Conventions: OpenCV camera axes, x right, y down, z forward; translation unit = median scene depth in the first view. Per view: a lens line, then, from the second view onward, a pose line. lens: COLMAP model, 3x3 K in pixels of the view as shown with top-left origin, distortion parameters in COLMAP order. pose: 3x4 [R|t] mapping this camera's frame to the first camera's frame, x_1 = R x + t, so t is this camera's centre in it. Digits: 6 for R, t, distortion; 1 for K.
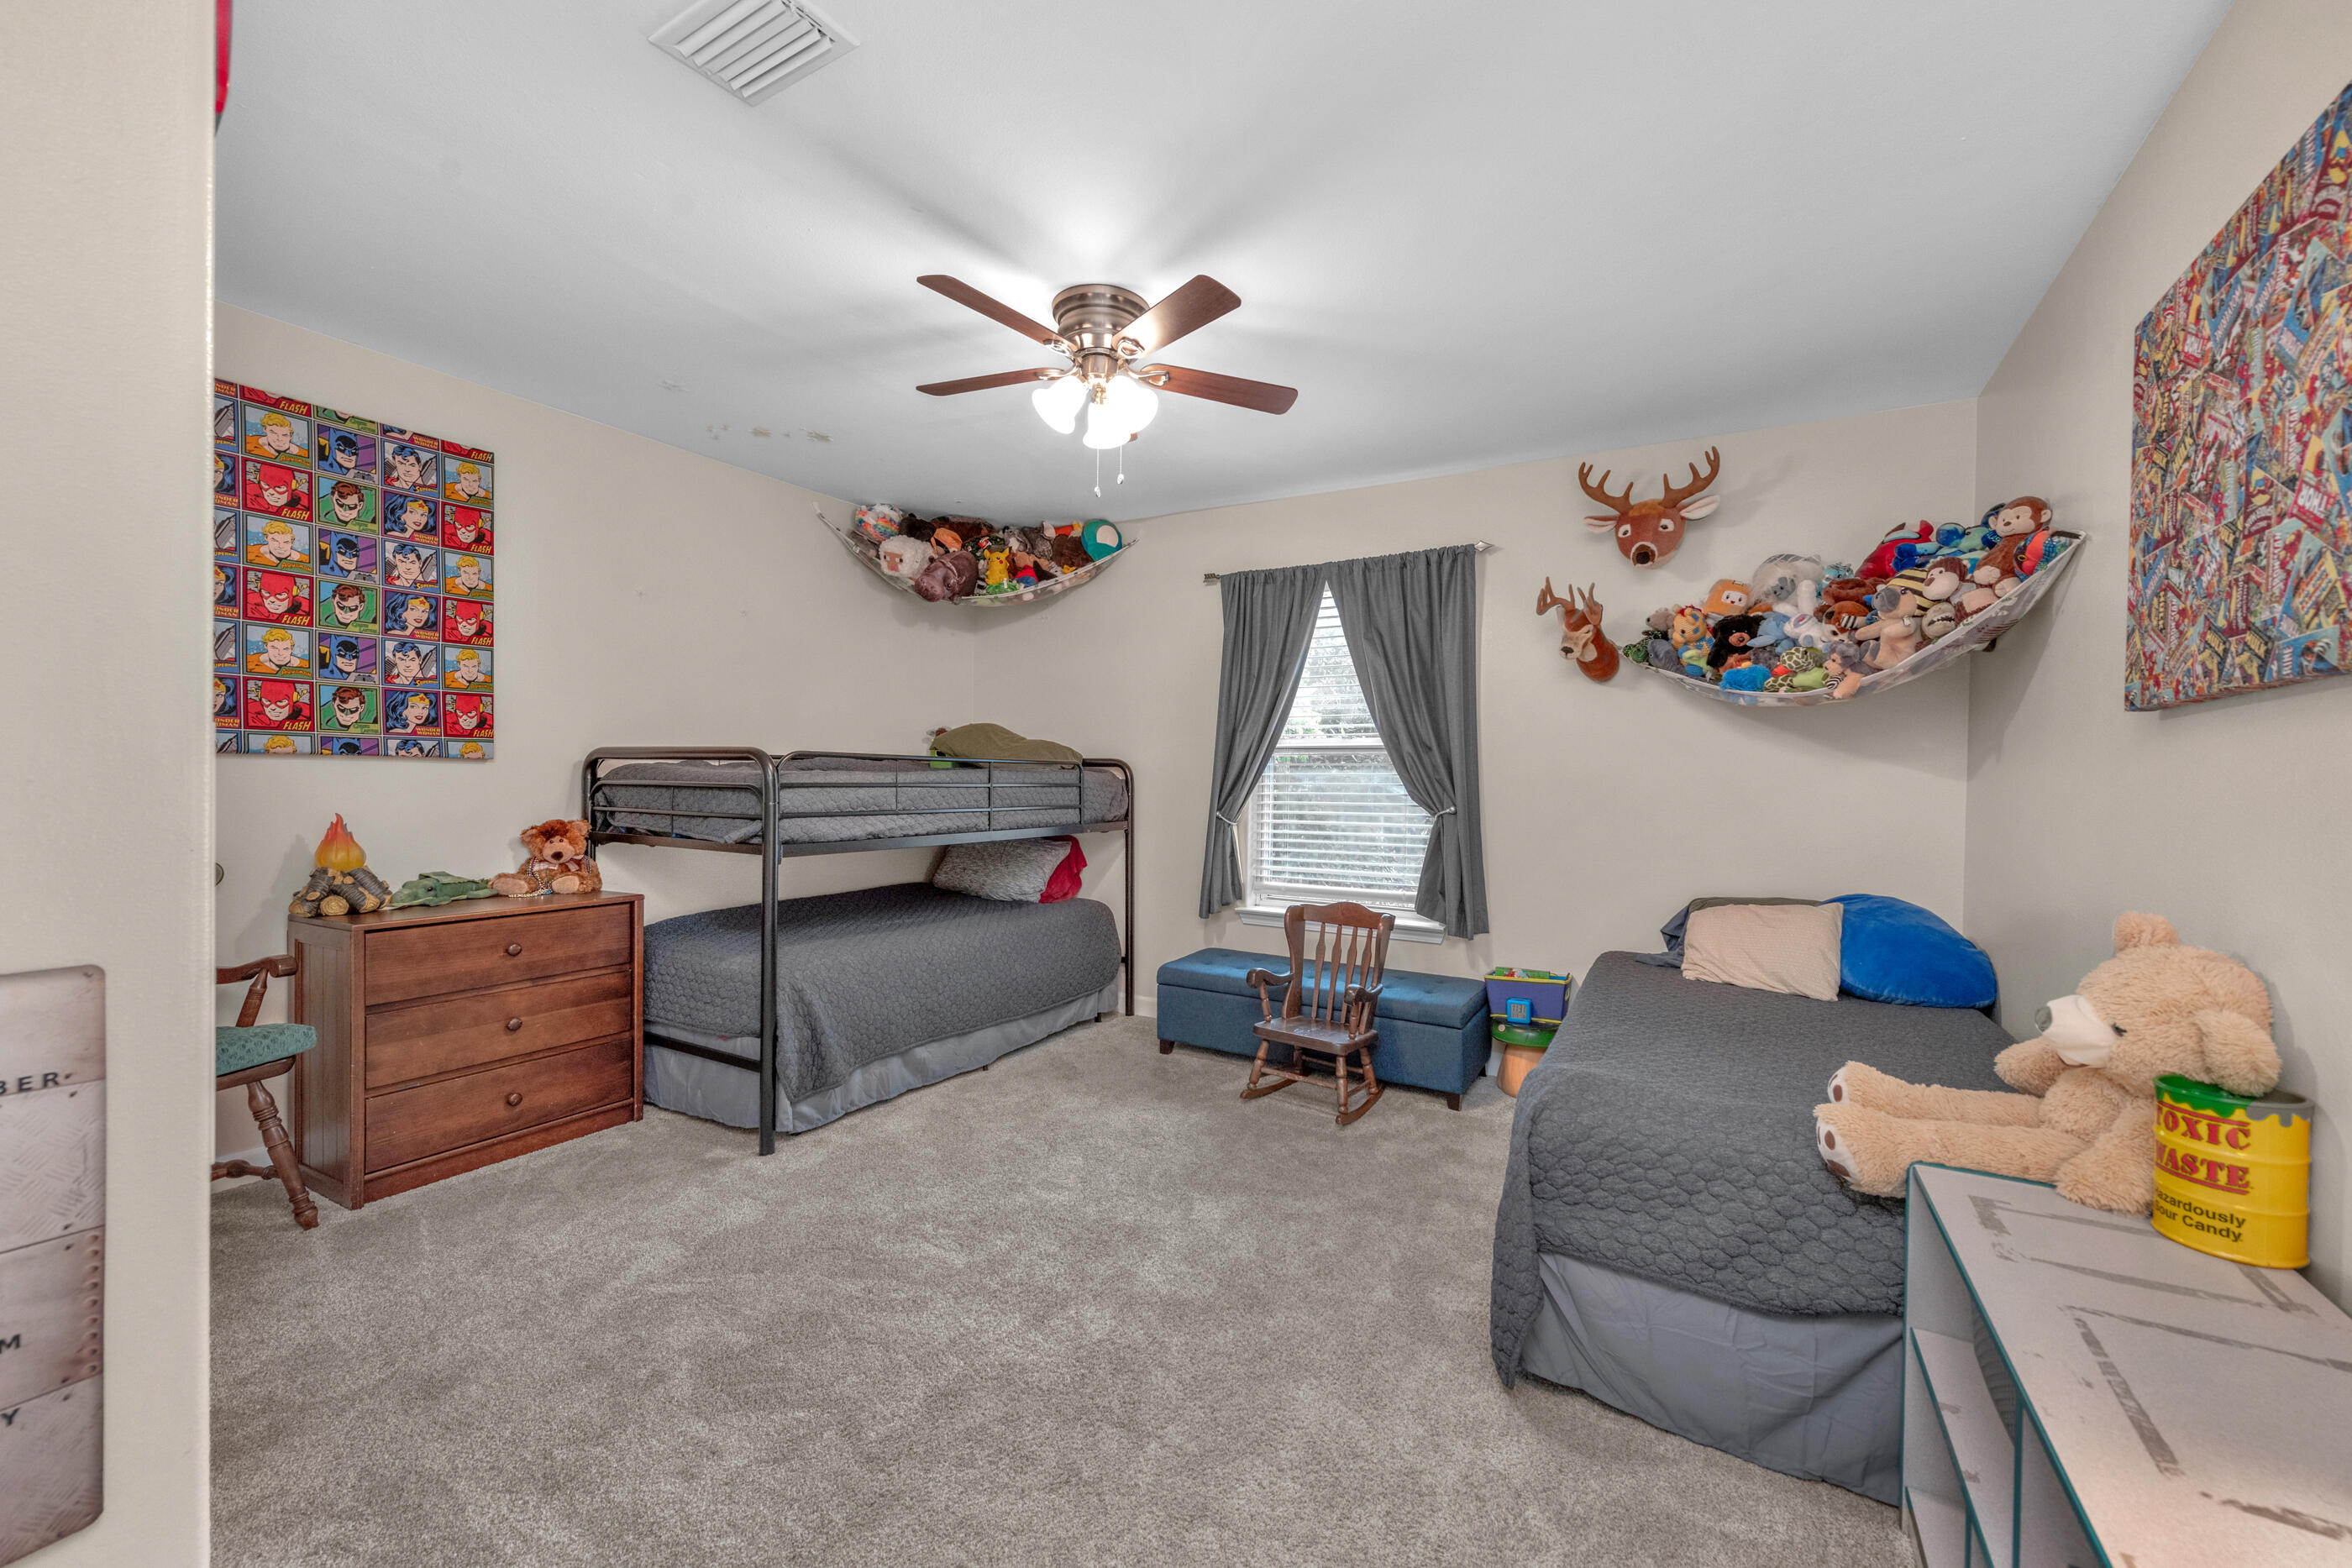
lens RADIAL K [[931.5, 0, 1167.9], [0, 931.5, 789.1], [0, 0, 1]] dist [0.011601, -0.004012]
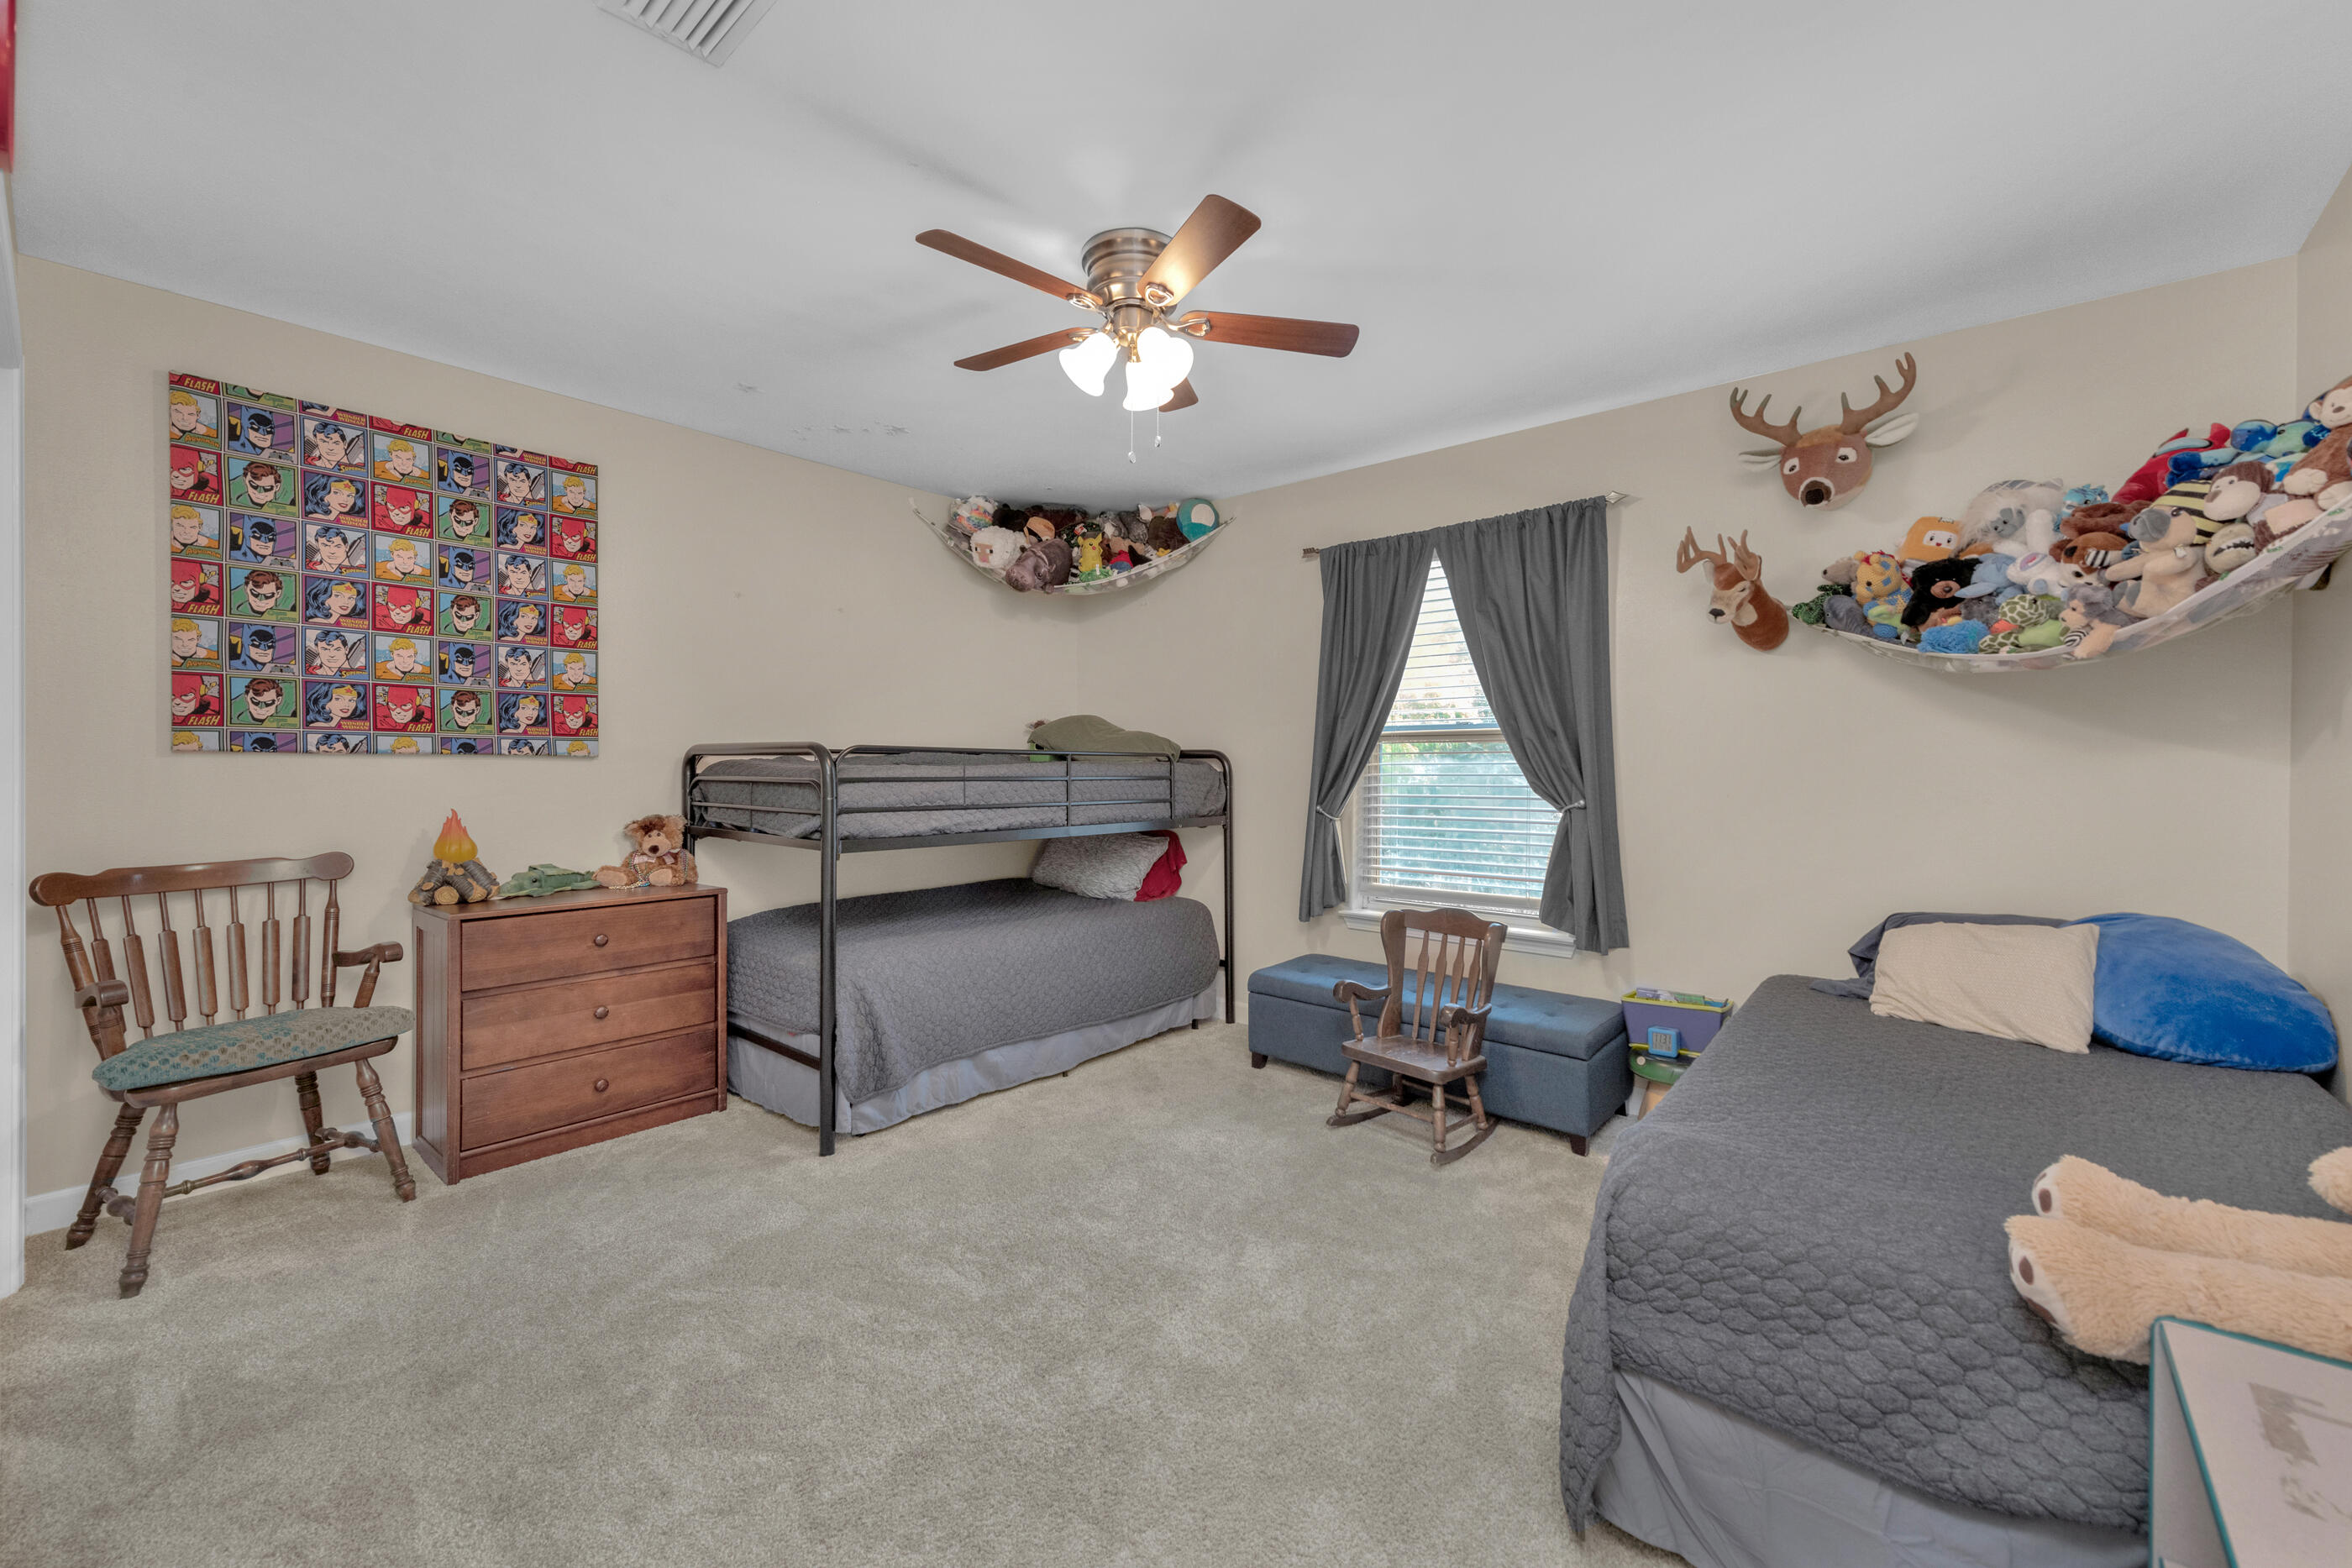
lens RADIAL K [[931.5, 0, 1167.8], [0, 931.5, 774.2], [0, 0, 1]] dist [0.011601, -0.004012]
pose [[0.982951, -0.007319, -0.183720, 0.106319], [0.005642, 0.999938, -0.009650, 0.001299], [0.183779, 0.008449, 0.982931, 0.094757]]
